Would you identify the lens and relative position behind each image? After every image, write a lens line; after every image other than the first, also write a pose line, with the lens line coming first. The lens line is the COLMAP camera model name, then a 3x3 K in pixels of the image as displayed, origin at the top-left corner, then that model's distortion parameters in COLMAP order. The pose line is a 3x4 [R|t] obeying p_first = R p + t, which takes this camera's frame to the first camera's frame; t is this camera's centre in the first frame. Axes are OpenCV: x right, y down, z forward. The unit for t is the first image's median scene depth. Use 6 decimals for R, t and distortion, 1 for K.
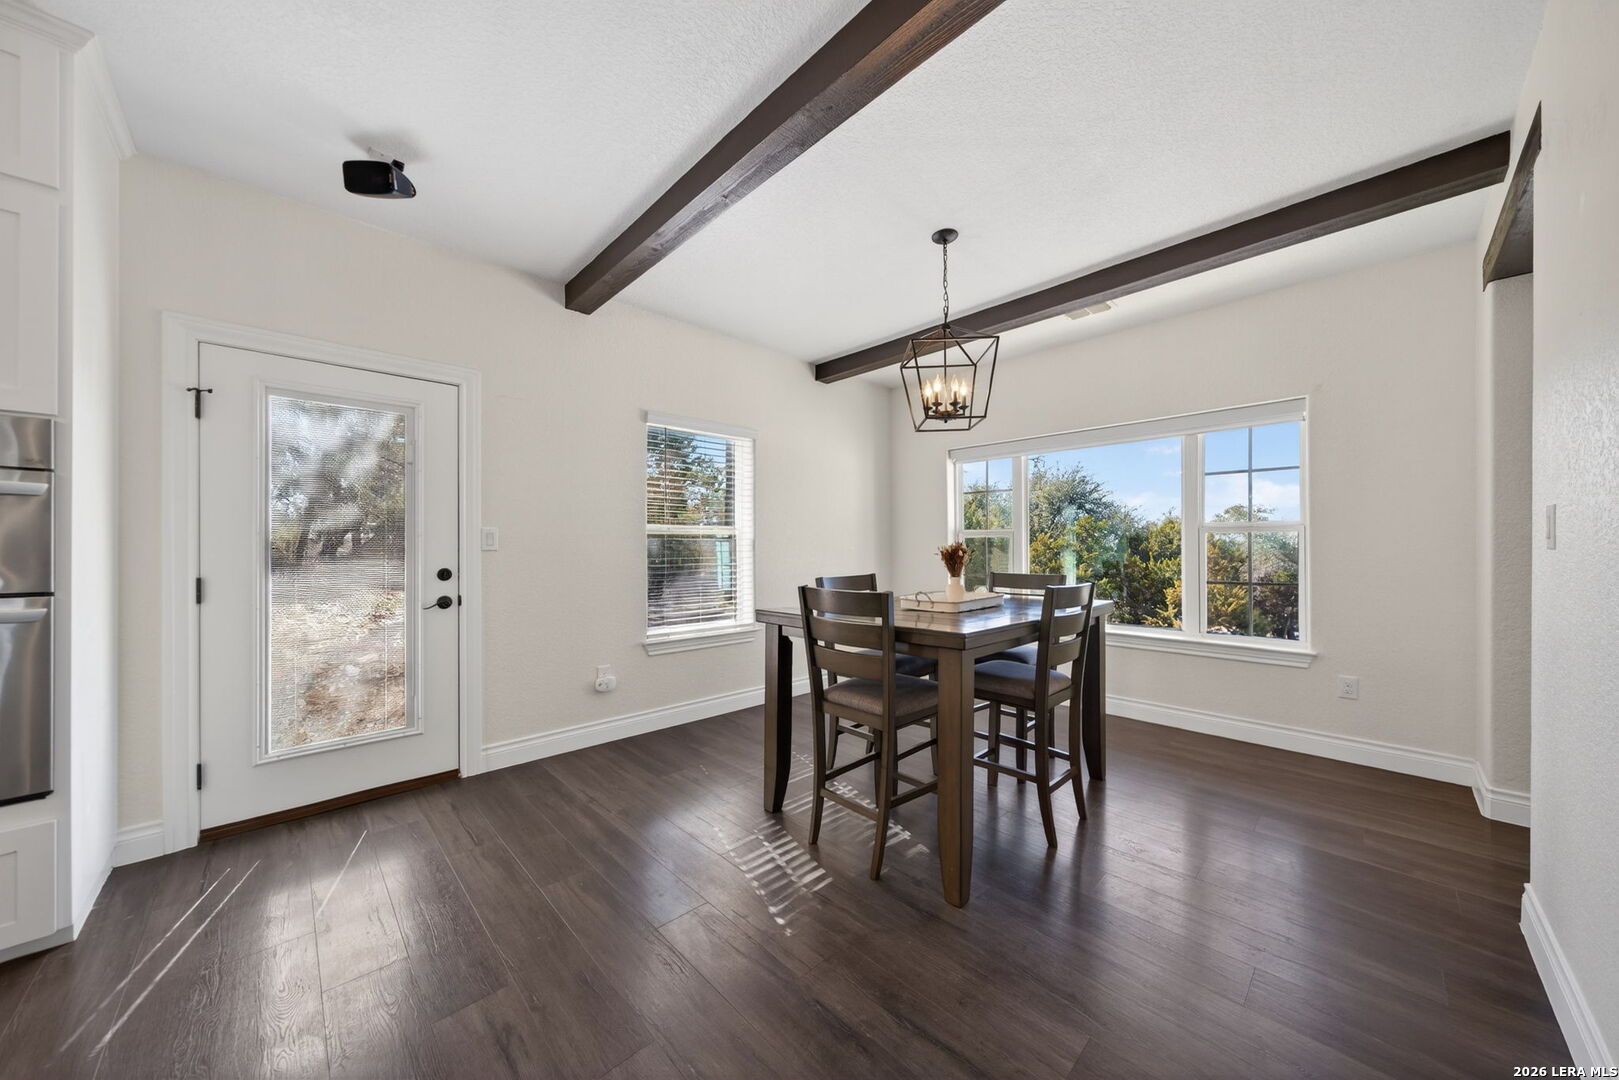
lens RADIAL K [[559.8, 0, 809.1], [0, 559.8, 545.4], [0, 0, 1]] dist [0.004555, -0.000563]
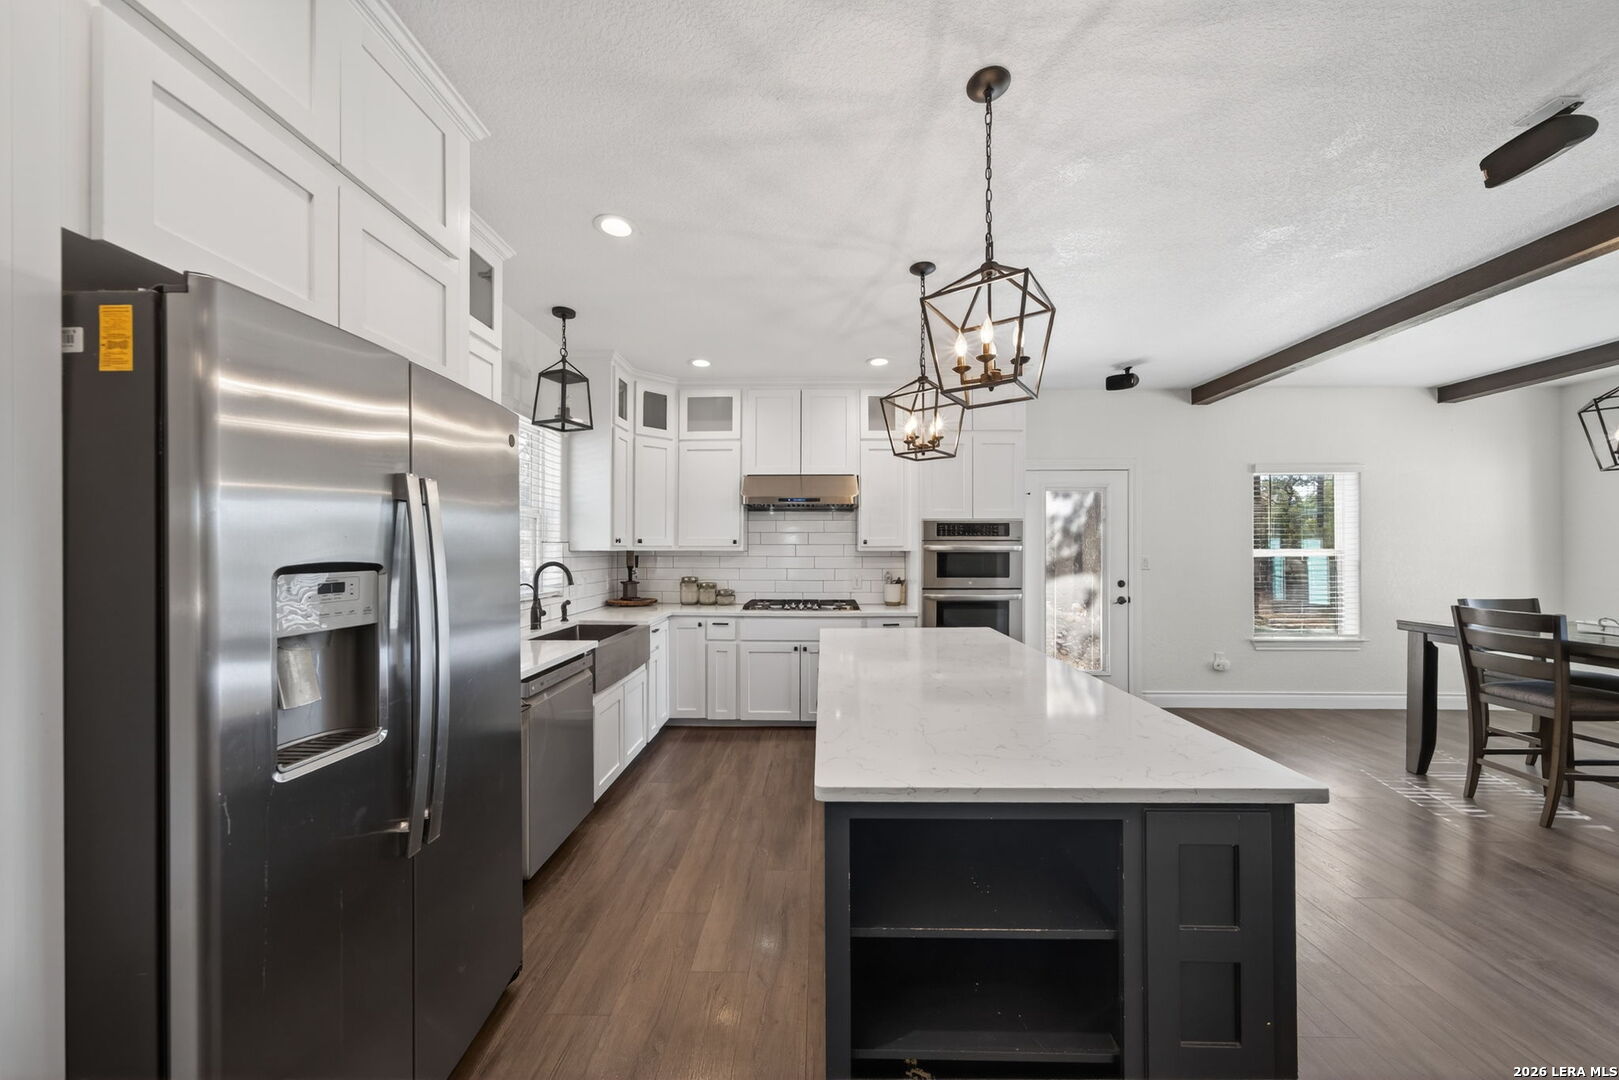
lens RADIAL K [[559.8, 0, 811.5], [0, 559.8, 546.2], [0, 0, 1]] dist [0.004555, -0.000563]
pose [[0.709133, -0.004995, -0.705057, -0.136199], [0.003733, 0.999987, -0.003330, -0.064296], [0.705065, -0.000270, 0.709142, -0.939911]]
